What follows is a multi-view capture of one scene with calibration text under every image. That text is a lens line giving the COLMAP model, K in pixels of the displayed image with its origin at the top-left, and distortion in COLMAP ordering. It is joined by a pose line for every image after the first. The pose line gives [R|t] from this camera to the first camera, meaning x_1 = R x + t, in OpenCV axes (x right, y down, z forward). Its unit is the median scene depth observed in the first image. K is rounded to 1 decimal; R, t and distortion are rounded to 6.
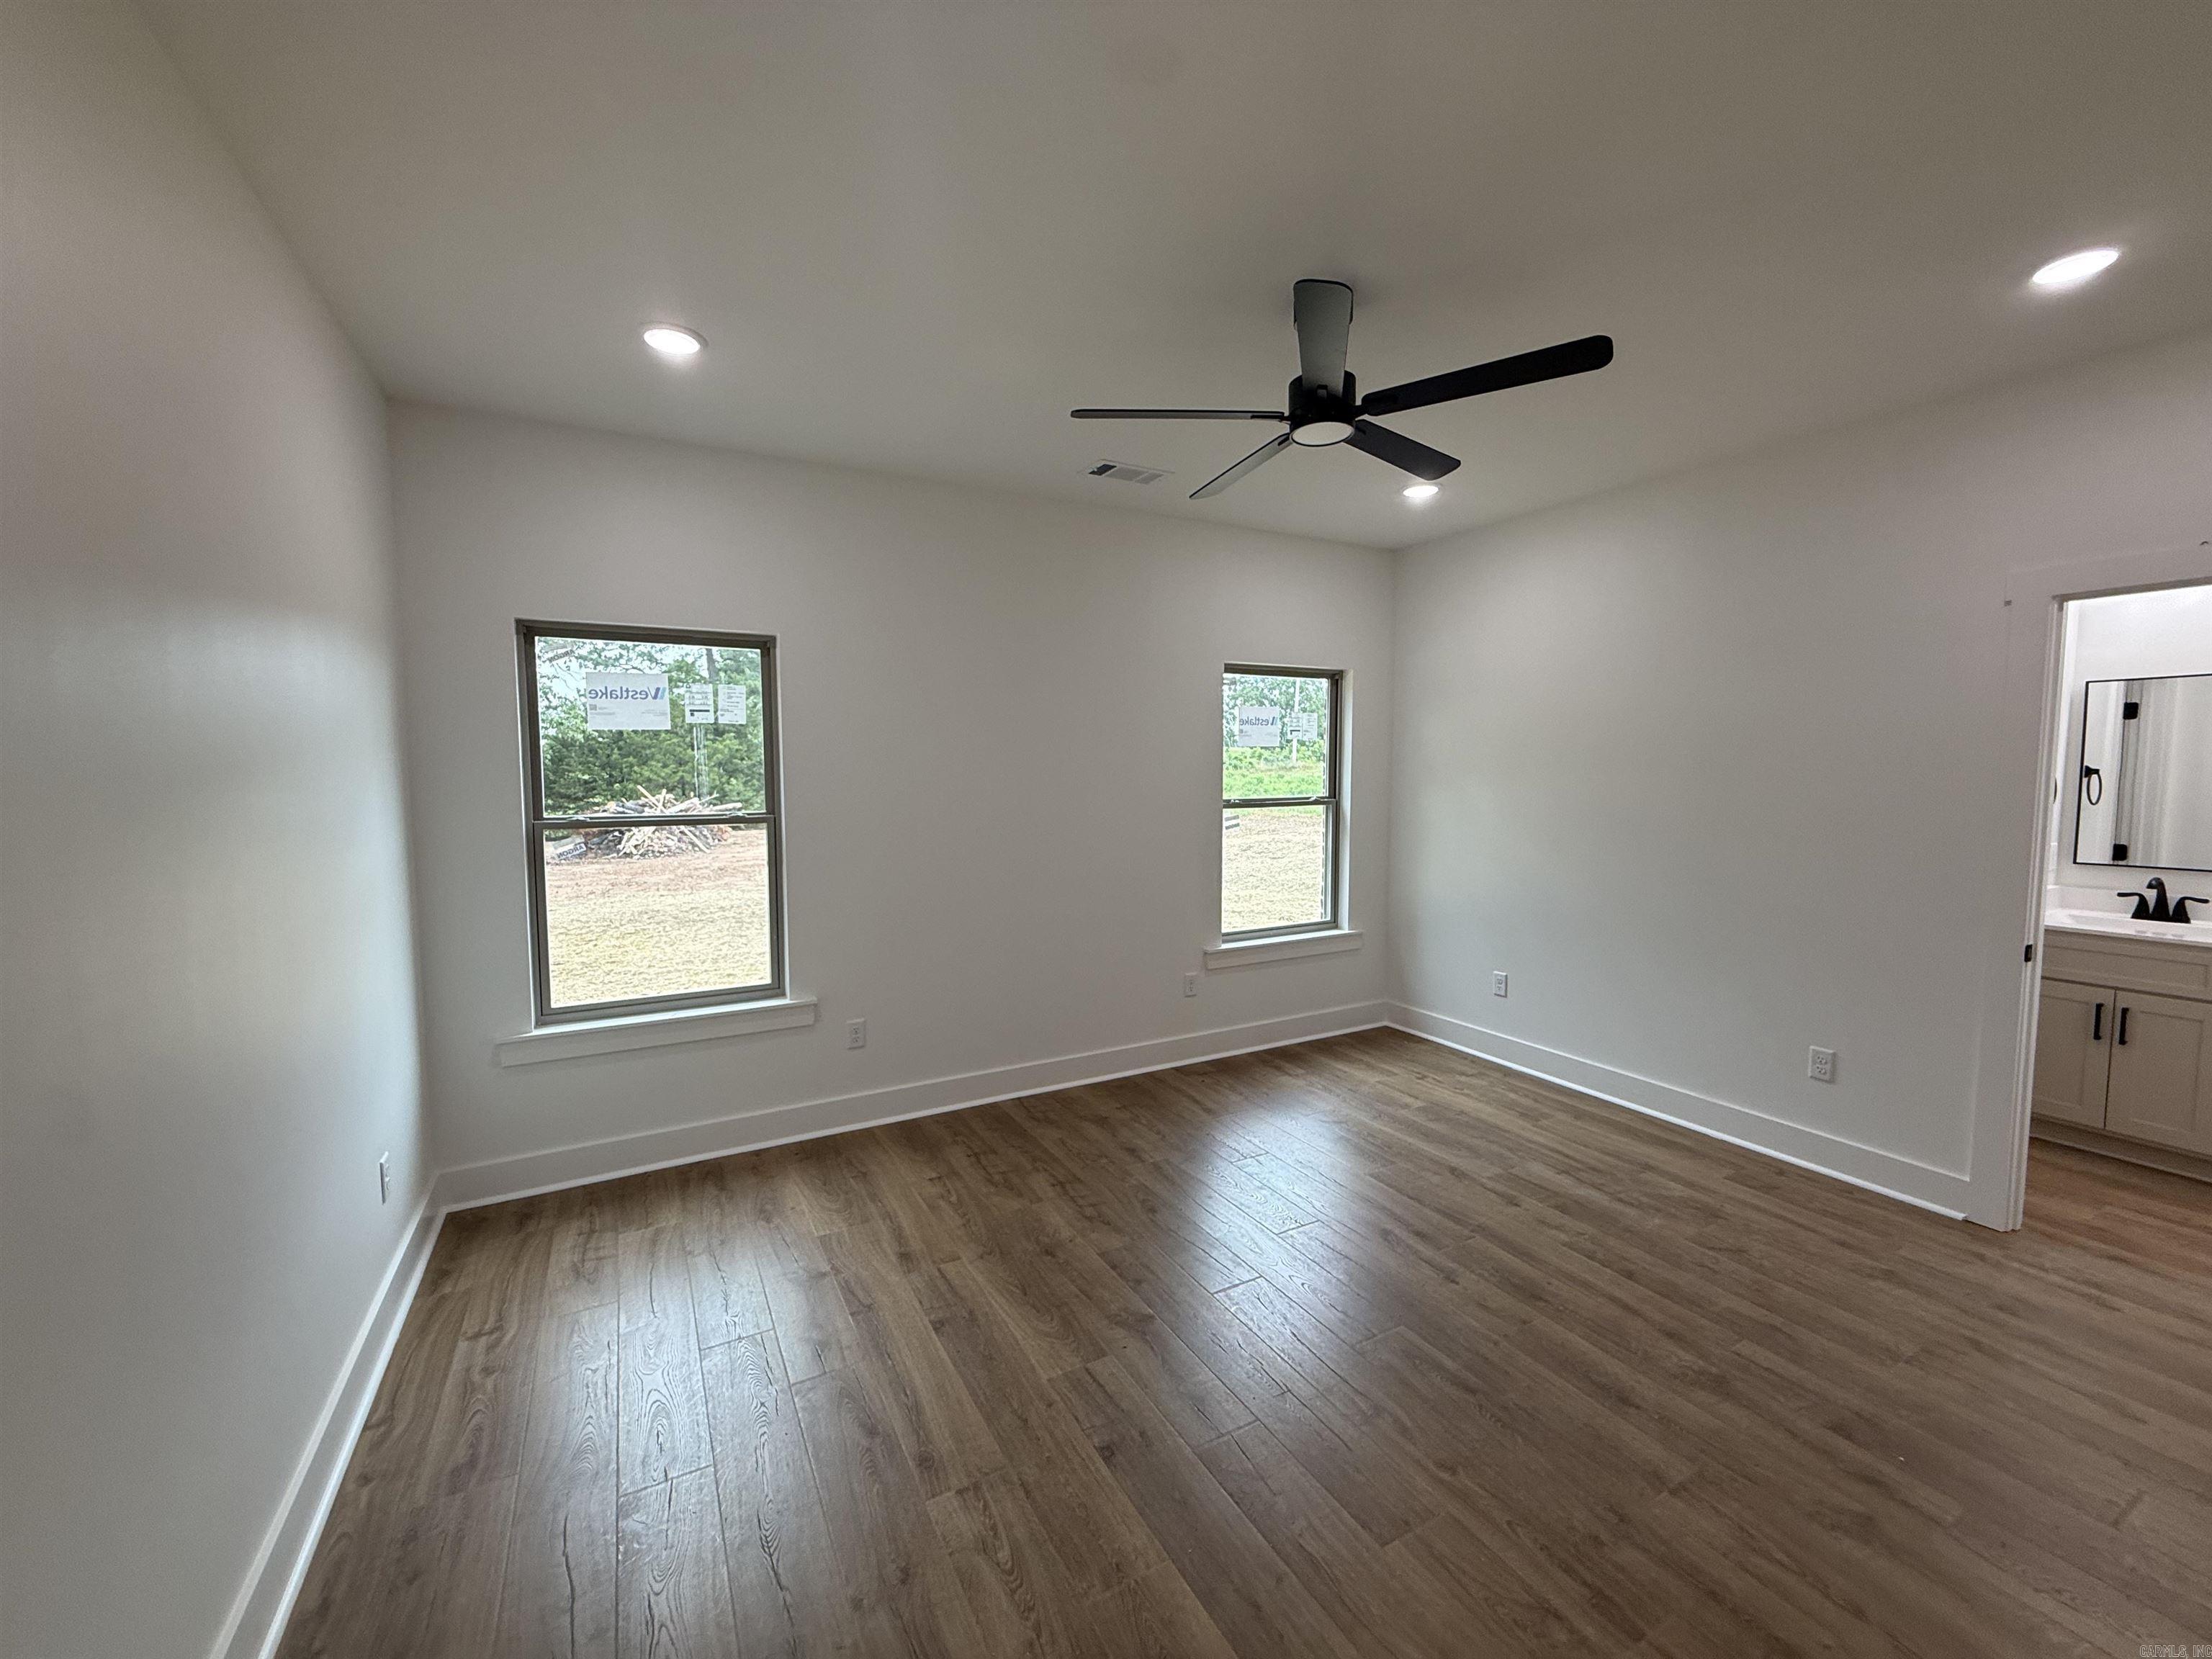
lens RADIAL K [[883.0, 0, 1103.5], [0, 883.0, 832.0], [0, 0, 1]] dist [0.001040, -0.000061]
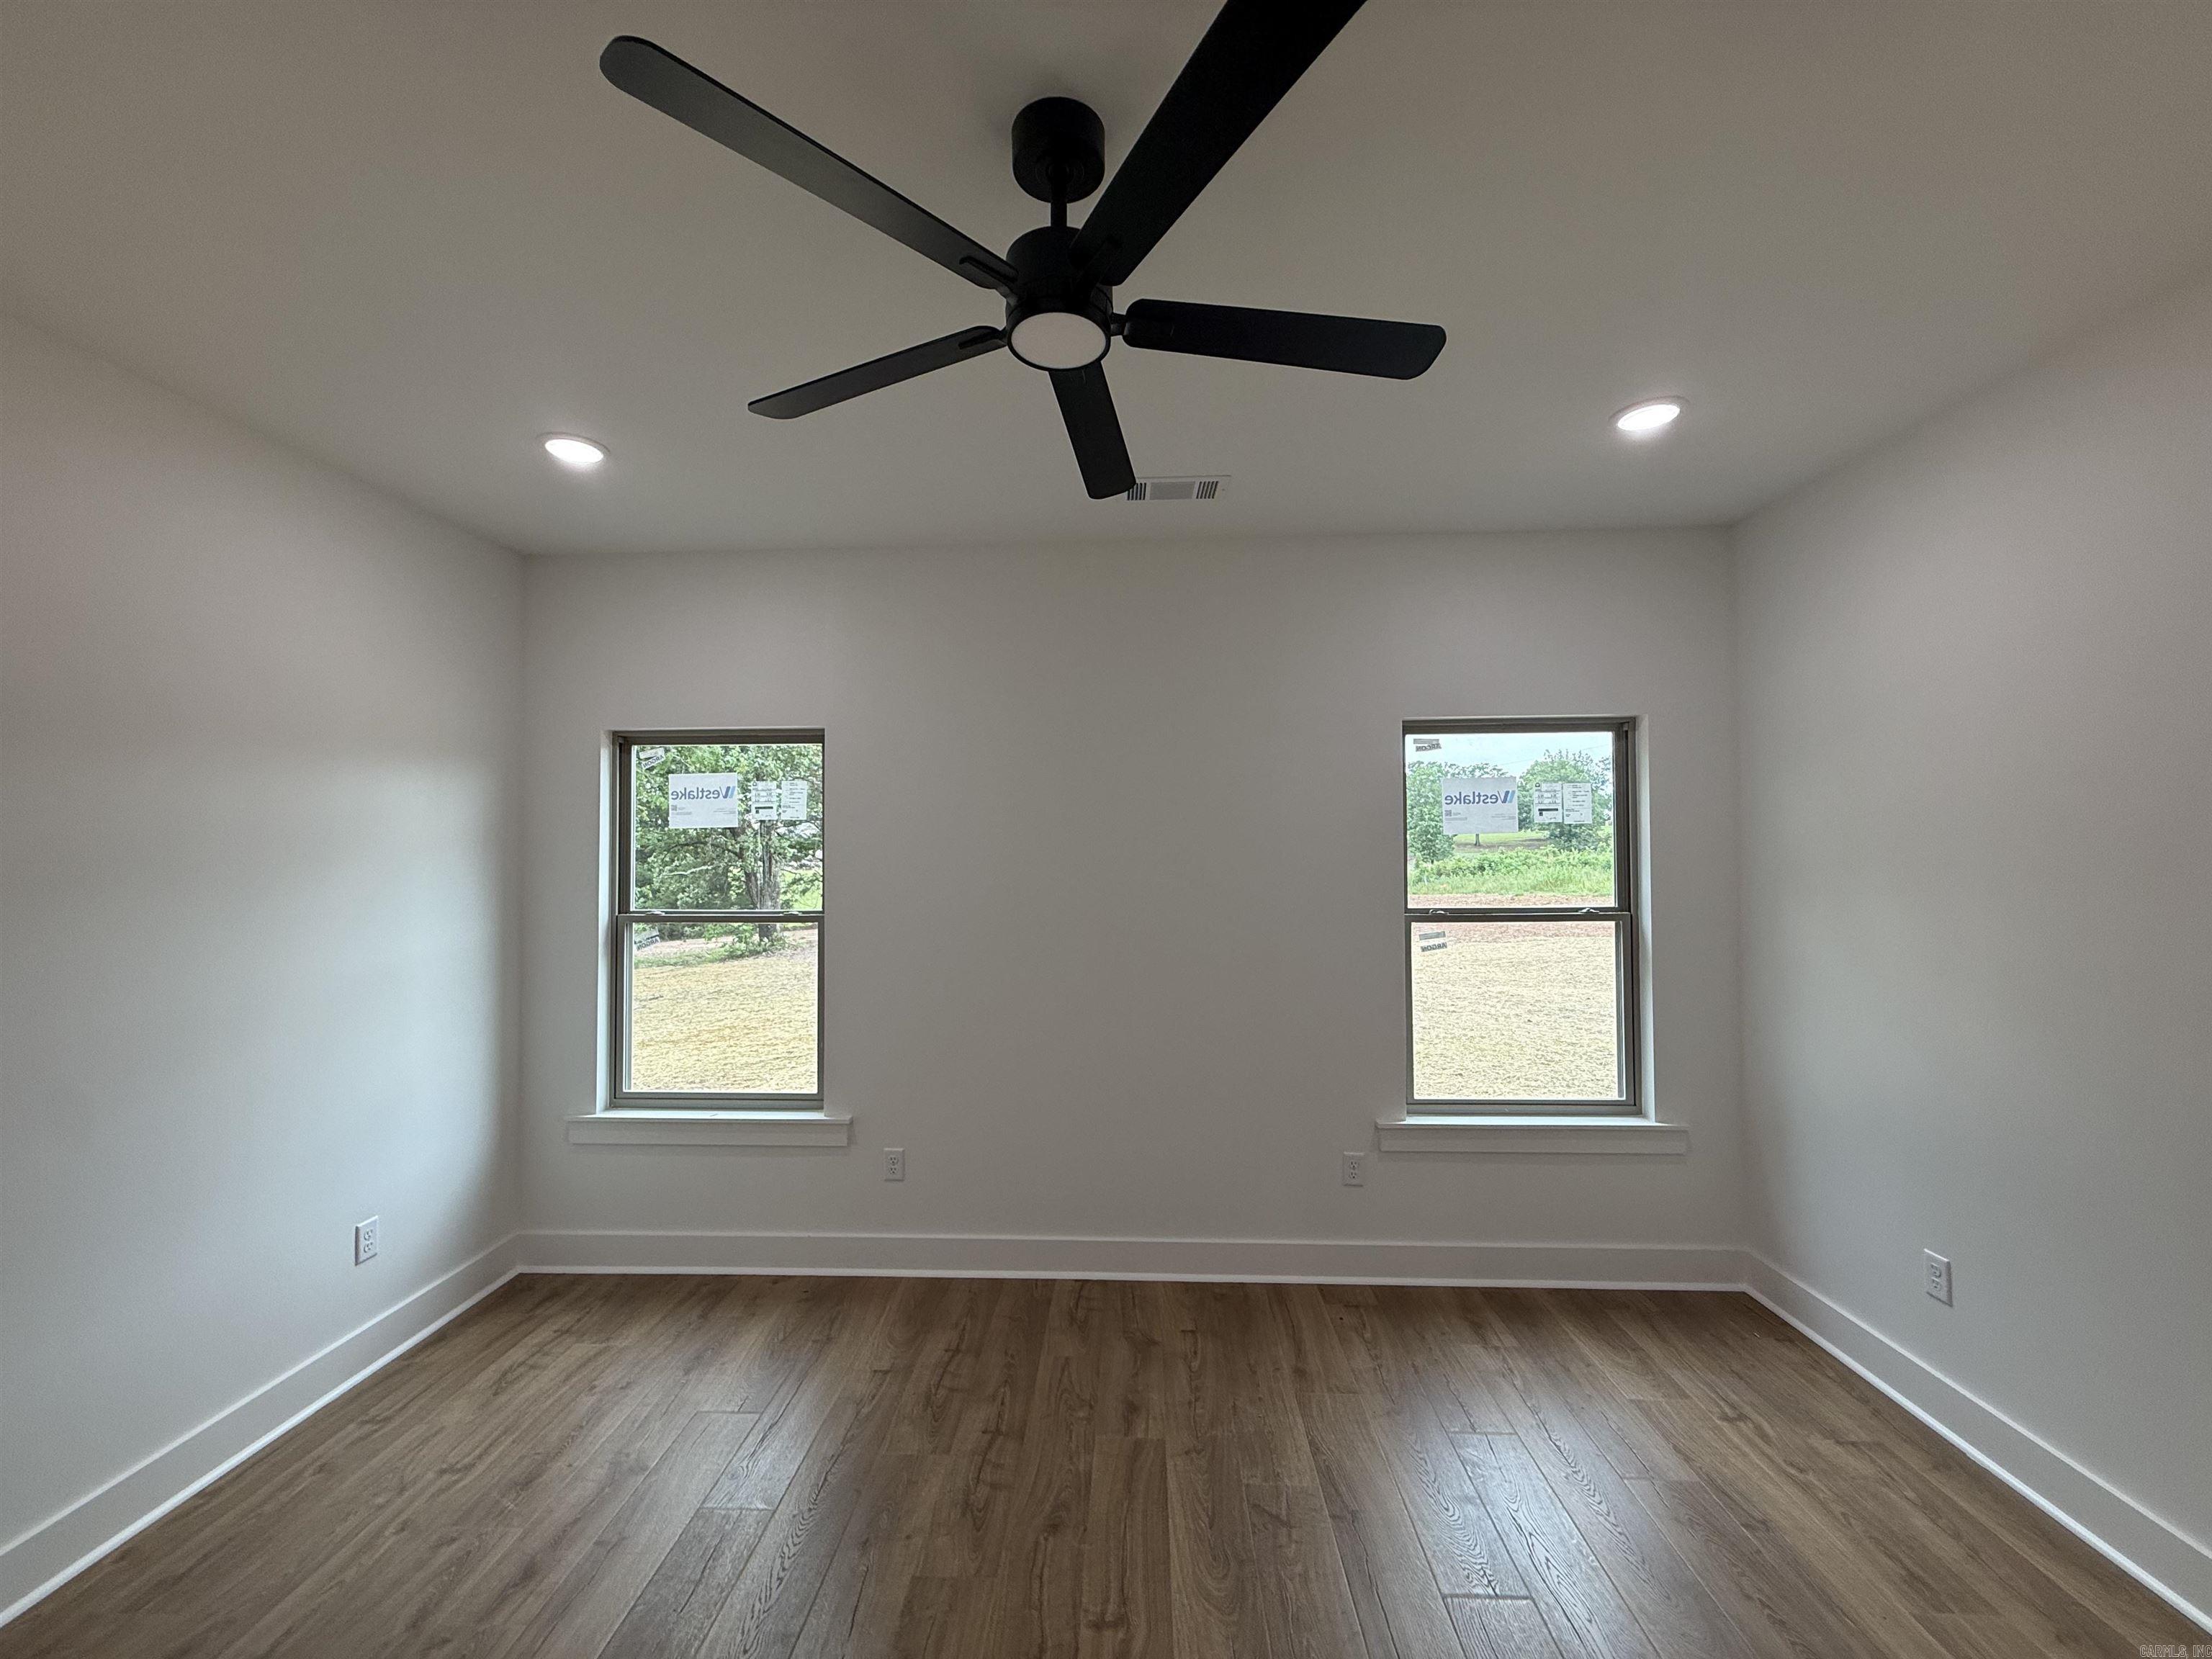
lens RADIAL K [[883.0, 0, 1097.5], [0, 883.0, 832.4], [0, 0, 1]] dist [0.001040, -0.000061]
pose [[0.855461, -0.012551, -0.517716, 0.310844], [-0.036450, 0.995768, -0.084370, -0.031222], [0.516584, 0.091046, 0.851382, 0.277932]]
